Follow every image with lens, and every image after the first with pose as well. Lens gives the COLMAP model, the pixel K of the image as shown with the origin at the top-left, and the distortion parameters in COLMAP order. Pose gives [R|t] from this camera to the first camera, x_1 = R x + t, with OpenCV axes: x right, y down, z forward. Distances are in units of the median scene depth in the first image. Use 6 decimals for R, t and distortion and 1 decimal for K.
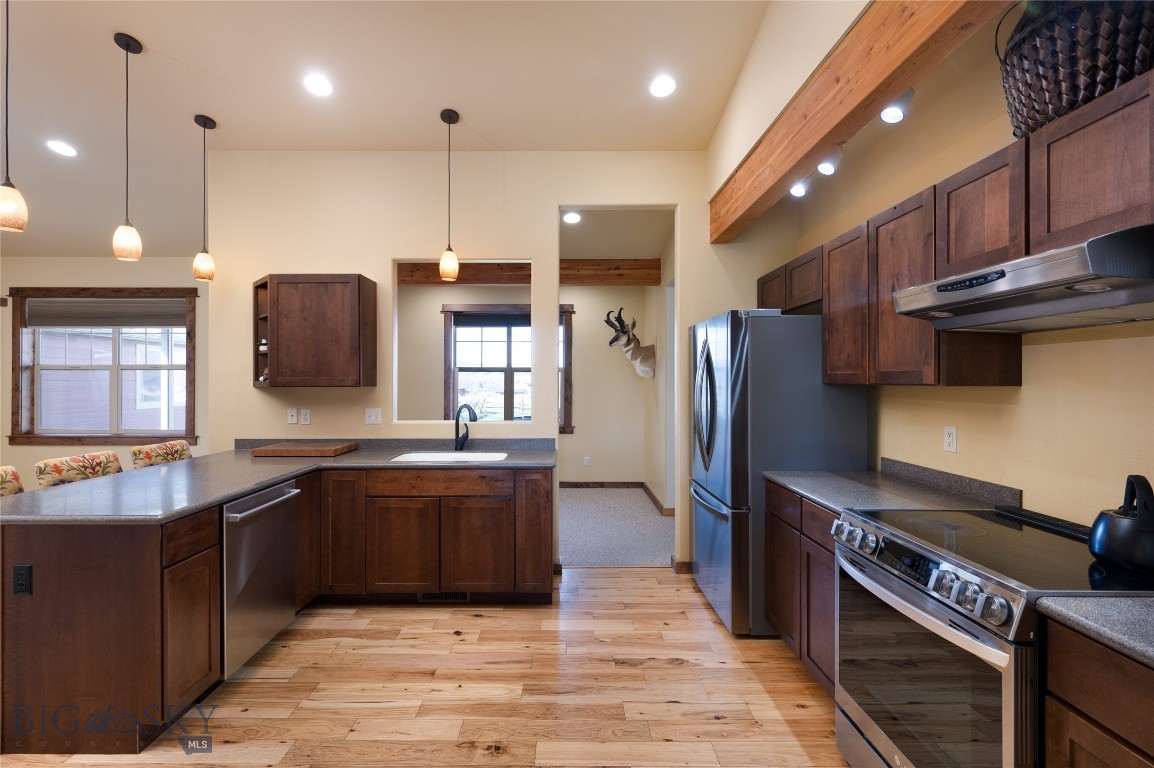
lens RADIAL K [[485.8, 0, 532.2], [0, 485.8, 381.5], [0, 0, 1]] dist [-0.001109, -0.000249]
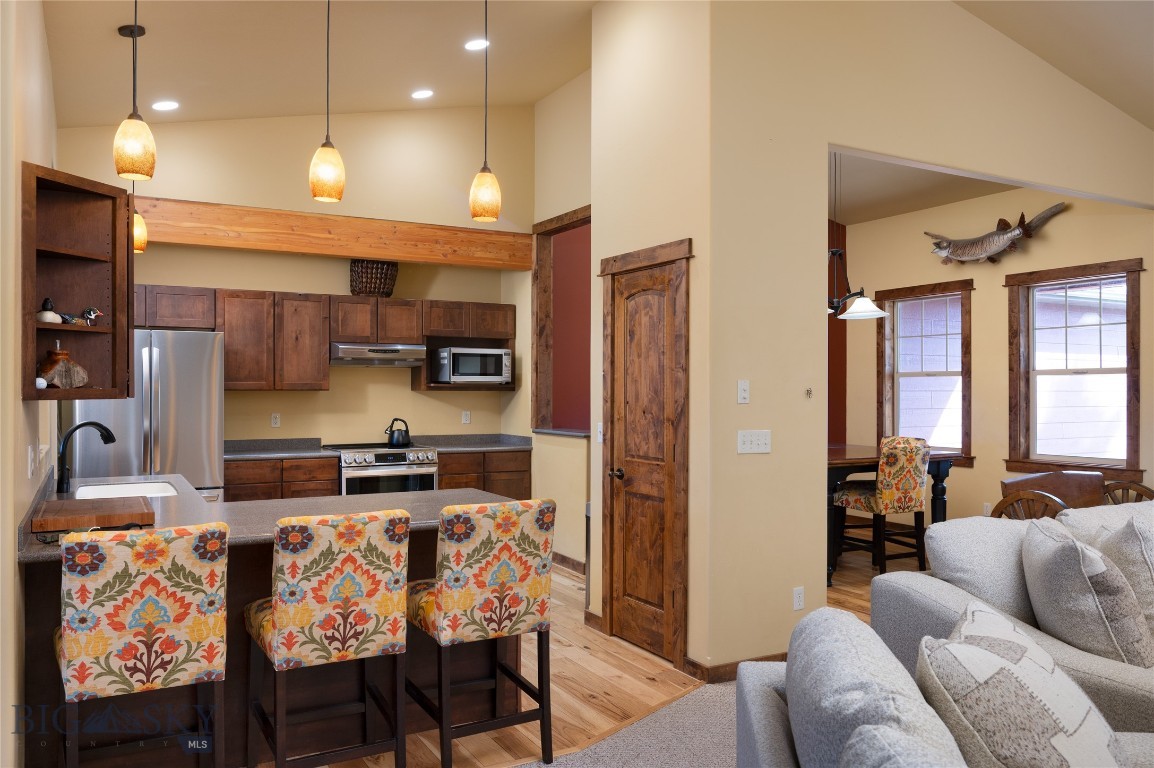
lens RADIAL K [[860.9, 0, 578.3], [0, 860.9, 387.8], [0, 0, 1]] dist [0.000469, 0.001104]
pose [[-0.454778, 0.000941, 0.890604, -1.572491], [-0.001583, 0.999997, -0.001865, 0.001073], [-0.890603, -0.002258, -0.454776, 0.914542]]
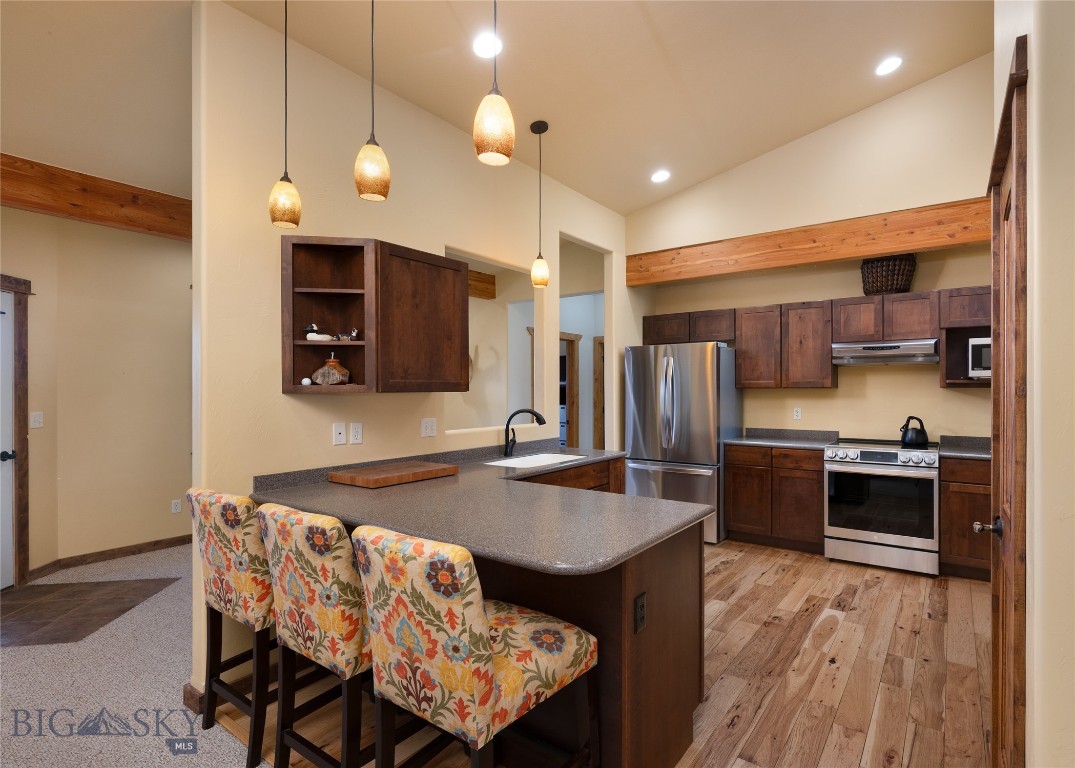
lens RADIAL K [[536.6, 0, 539.4], [0, 536.6, 391.3], [0, 0, 1]] dist [-0.001556, -0.000068]
pose [[0.594668, -0.003472, 0.803964, -1.057817], [0.001975, 0.999994, 0.002858, 0.007395], [-0.803969, -0.000111, 0.594671, 0.319132]]
